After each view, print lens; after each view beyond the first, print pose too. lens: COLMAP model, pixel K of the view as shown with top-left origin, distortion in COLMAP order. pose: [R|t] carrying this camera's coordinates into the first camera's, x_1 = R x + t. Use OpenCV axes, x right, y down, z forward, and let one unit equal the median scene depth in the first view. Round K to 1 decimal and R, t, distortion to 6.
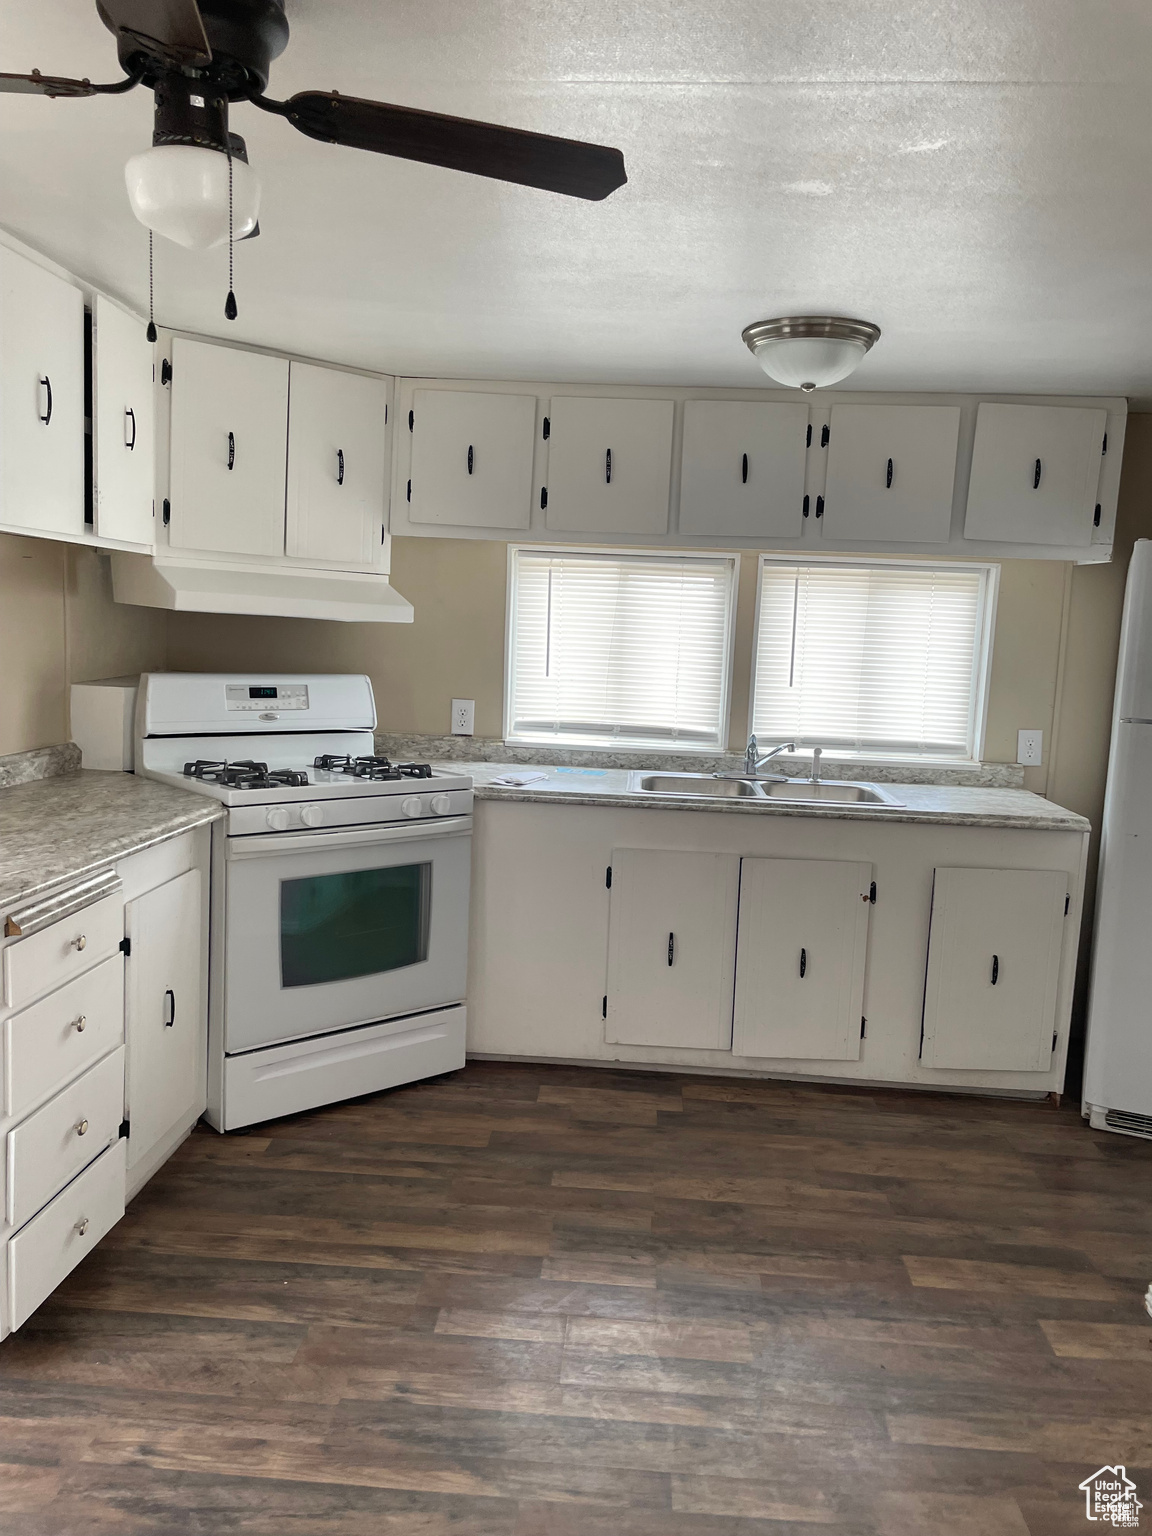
lens RADIAL K [[1183.1, 0, 577.0], [0, 1183.1, 768.0], [0, 0, 1]] dist [0.000314, -0.003562]
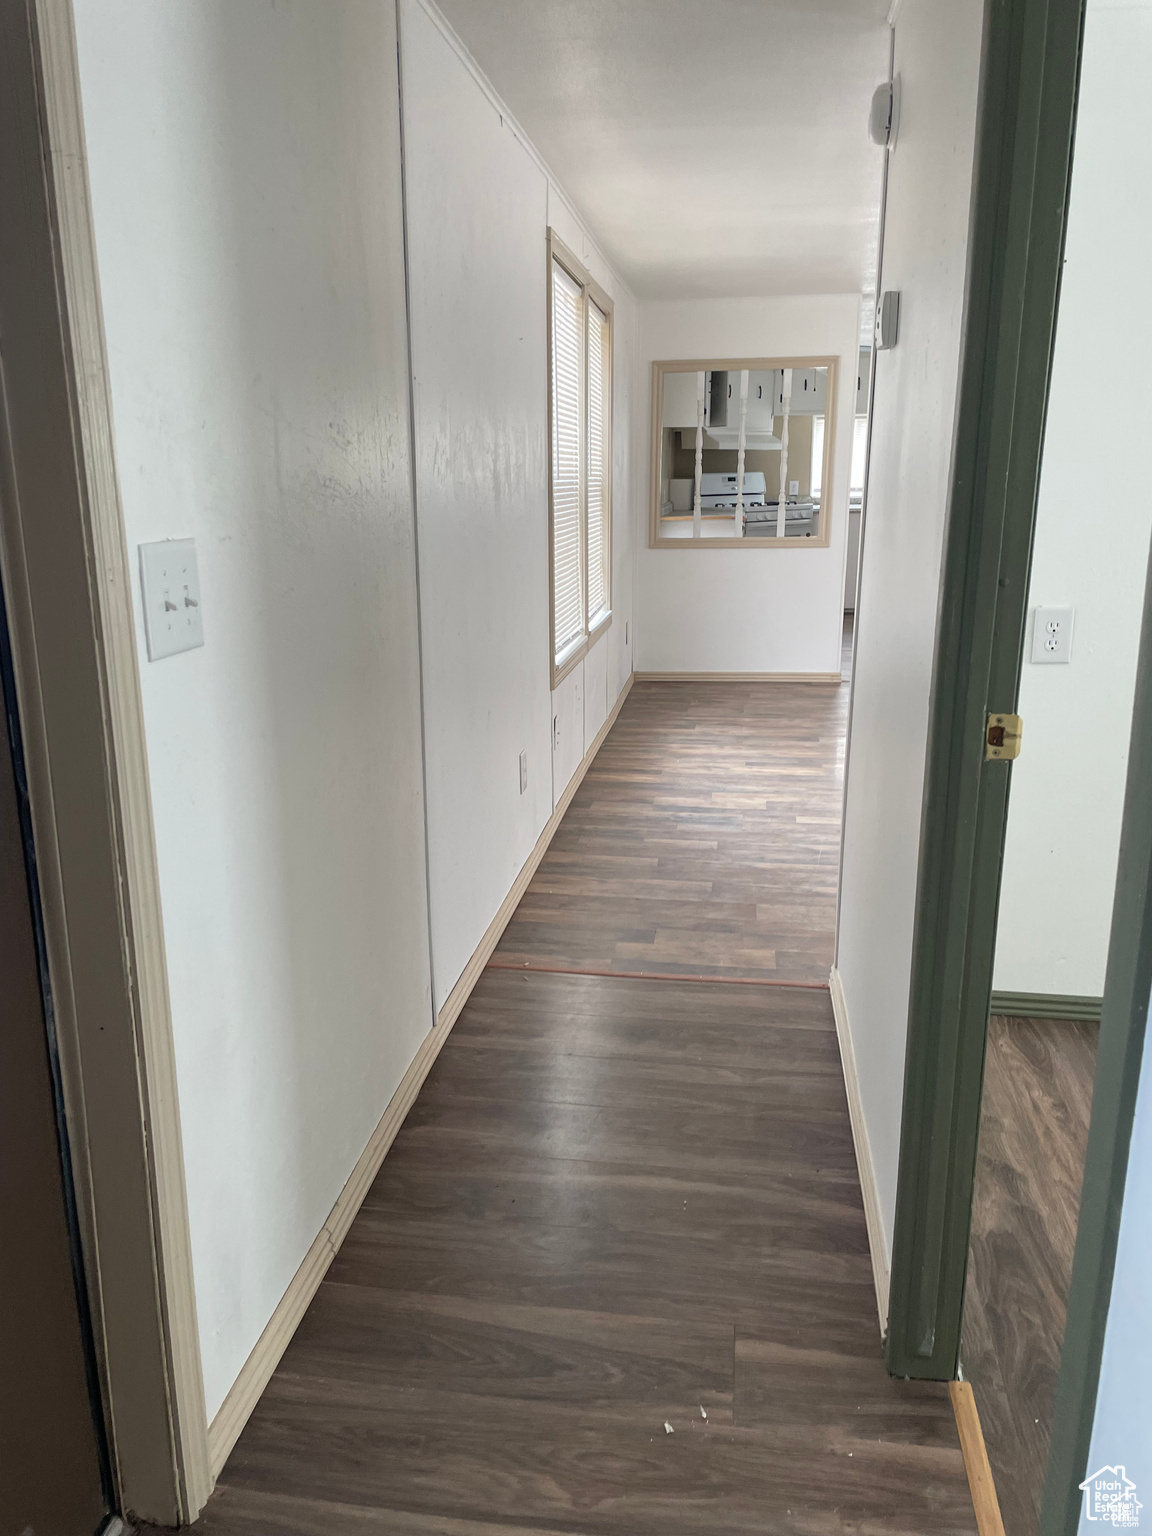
lens RADIAL K [[1183.1, 0, 572.9], [0, 1183.1, 766.5], [0, 0, 1]] dist [0.000314, -0.003562]
pose [[0.994213, -0.031765, -0.102622, -0.365889], [0.045806, 0.989440, 0.137516, 0.197811], [0.097170, -0.141421, 0.985169, -1.796991]]
